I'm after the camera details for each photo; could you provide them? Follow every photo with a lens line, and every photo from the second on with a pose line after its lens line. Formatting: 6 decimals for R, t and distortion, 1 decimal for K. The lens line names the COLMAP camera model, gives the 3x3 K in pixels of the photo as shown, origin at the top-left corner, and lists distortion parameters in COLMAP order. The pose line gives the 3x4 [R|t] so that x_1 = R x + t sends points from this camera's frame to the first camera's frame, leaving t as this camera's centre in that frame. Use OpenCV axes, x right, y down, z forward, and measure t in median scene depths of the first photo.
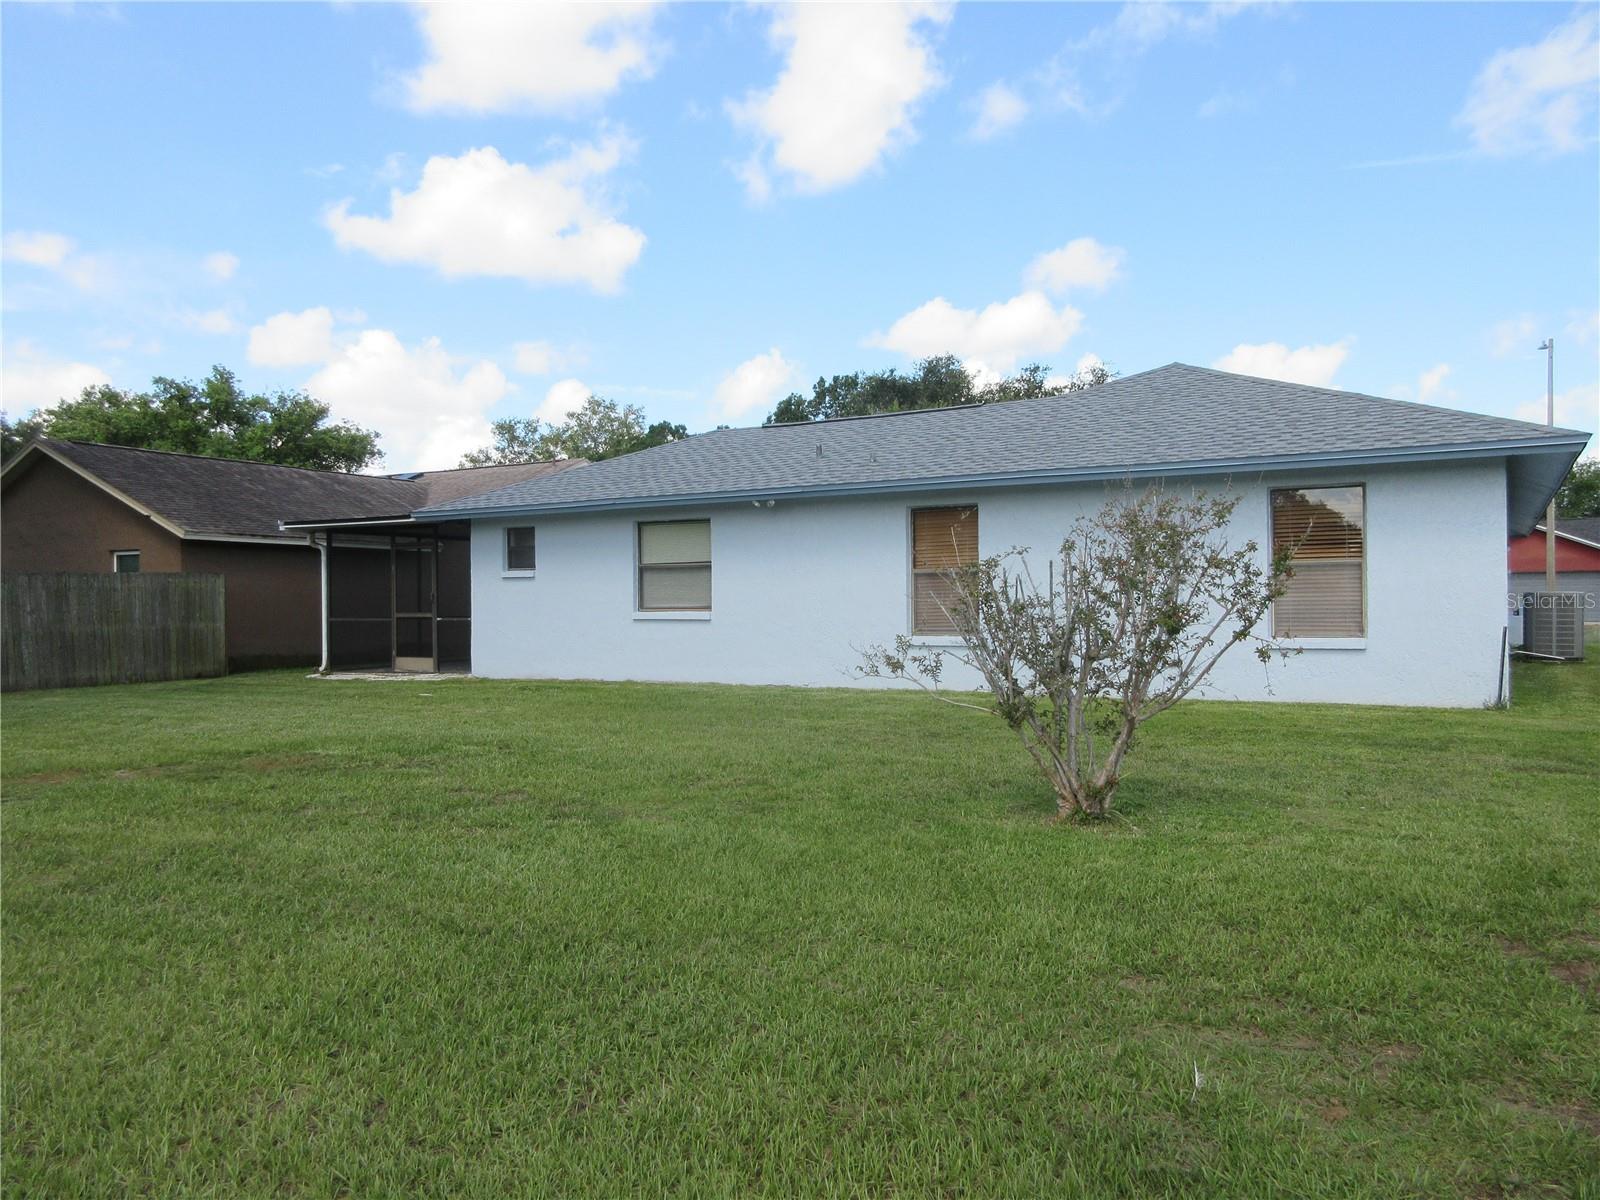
lens RADIAL K [[1187.3, 0, 803.4], [0, 1187.3, 606.5], [0, 0, 1]] dist [-0.003076, 0.002976]
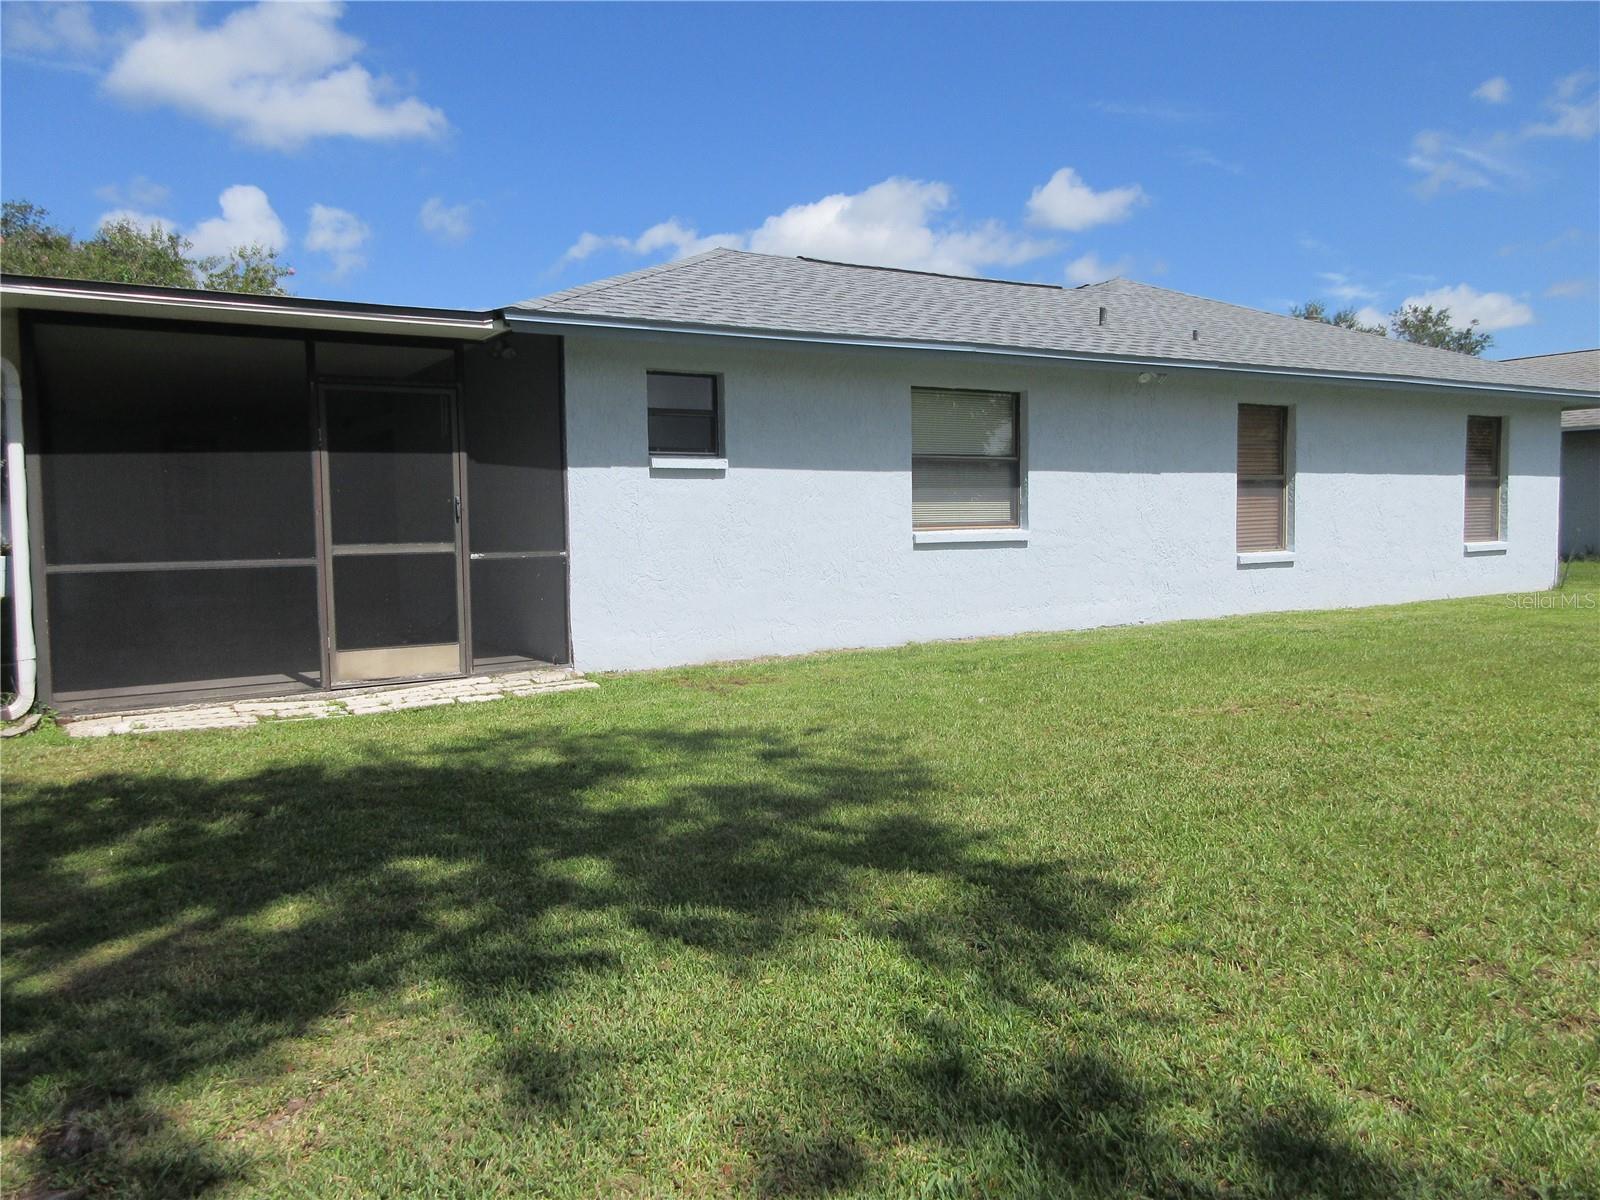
lens RADIAL K [[1187.3, 0, 803.4], [0, 1187.3, 606.5], [0, 0, 1]] dist [-0.003076, 0.002976]
pose [[0.491296, -0.071801, 0.868028, -0.657173], [0.004386, 0.996788, 0.079968, -0.005692], [-0.870982, -0.035481, 0.490033, 0.686053]]
